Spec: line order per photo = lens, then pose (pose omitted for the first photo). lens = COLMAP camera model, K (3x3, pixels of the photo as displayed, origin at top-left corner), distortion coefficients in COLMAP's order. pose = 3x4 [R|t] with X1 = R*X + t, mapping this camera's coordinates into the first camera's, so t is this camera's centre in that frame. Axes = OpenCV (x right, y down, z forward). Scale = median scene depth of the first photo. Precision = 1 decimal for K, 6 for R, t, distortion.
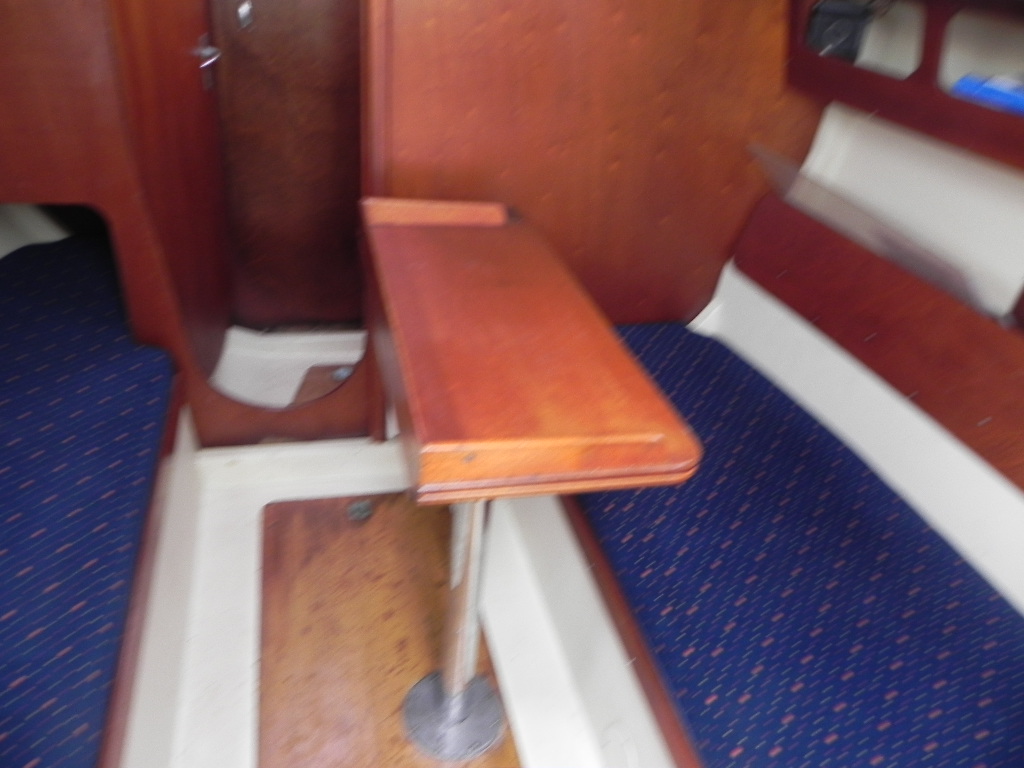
lens RADIAL K [[774.3, 0, 512.5], [0, 774.3, 382.1], [0, 0, 1]] dist [-0.009950, 0.004218]
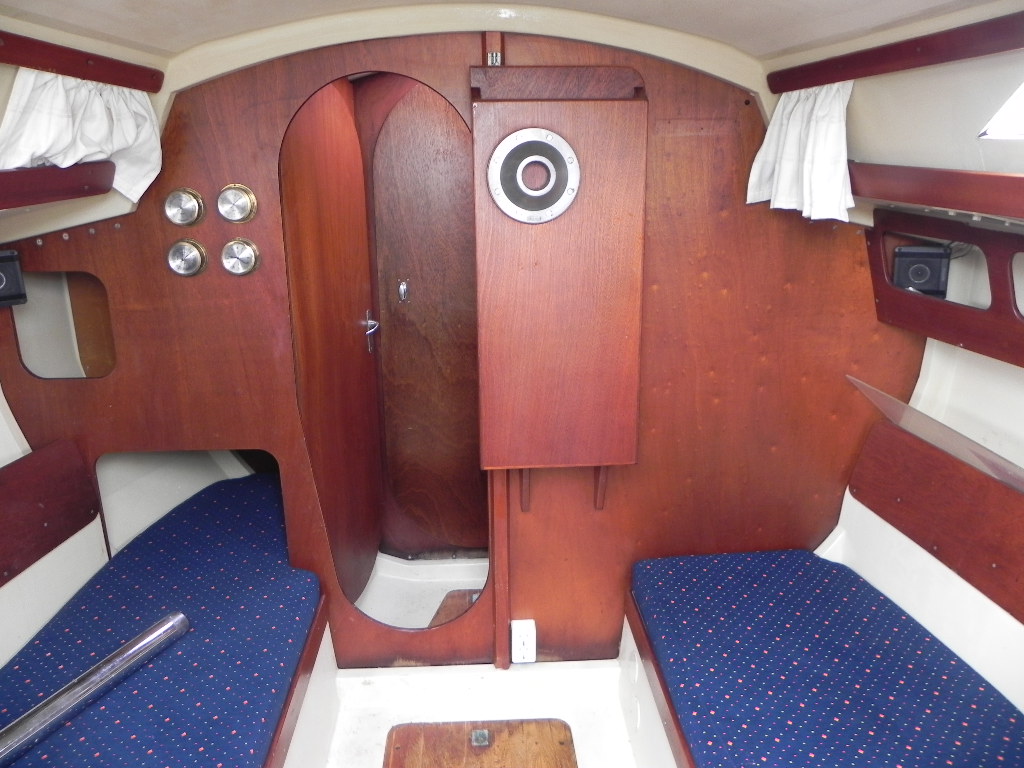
lens RADIAL K [[774.3, 0, 515.1], [0, 774.3, 379.4], [0, 0, 1]] dist [-0.009950, 0.004218]
pose [[0.975937, -0.043097, -0.213752, 0.089508], [-0.020145, 0.958262, -0.285182, 0.003388], [0.217121, 0.282626, 0.934335, -0.073606]]
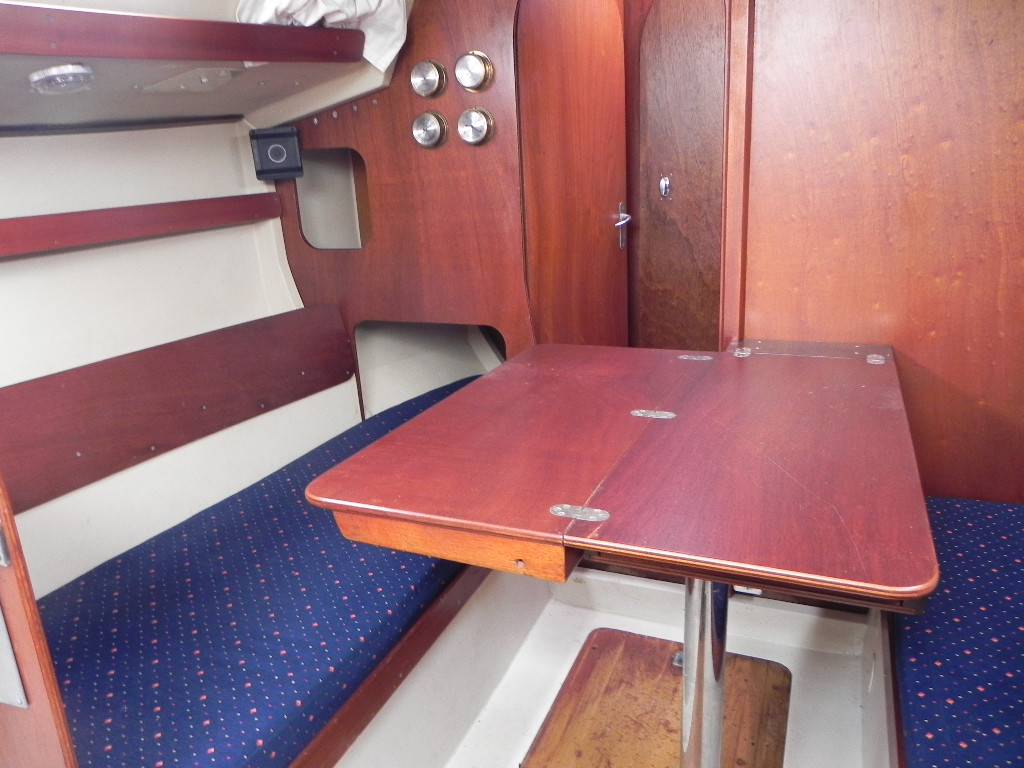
lens RADIAL K [[774.3, 0, 510.9], [0, 774.3, 381.6], [0, 0, 1]] dist [-0.009950, 0.004218]
pose [[0.788710, 0.044372, -0.613162, 0.202444], [-0.211684, 0.956001, -0.203106, 0.084625], [0.577171, 0.289989, 0.763400, 0.088061]]
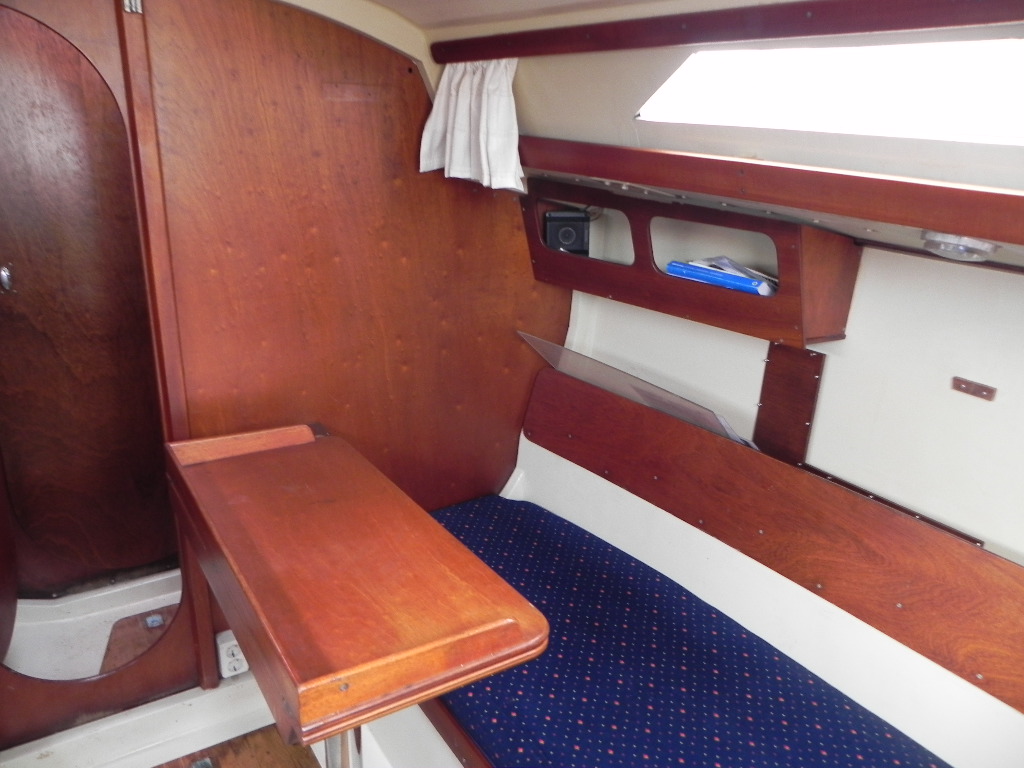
lens RADIAL K [[774.3, 0, 512.0], [0, 774.3, 384.7], [0, 0, 1]] dist [-0.009950, 0.004218]
pose [[0.945665, -0.163943, 0.280786, -0.035736], [0.219578, 0.958914, -0.179637, -0.028949], [-0.239799, 0.231531, 0.942809, -0.060154]]
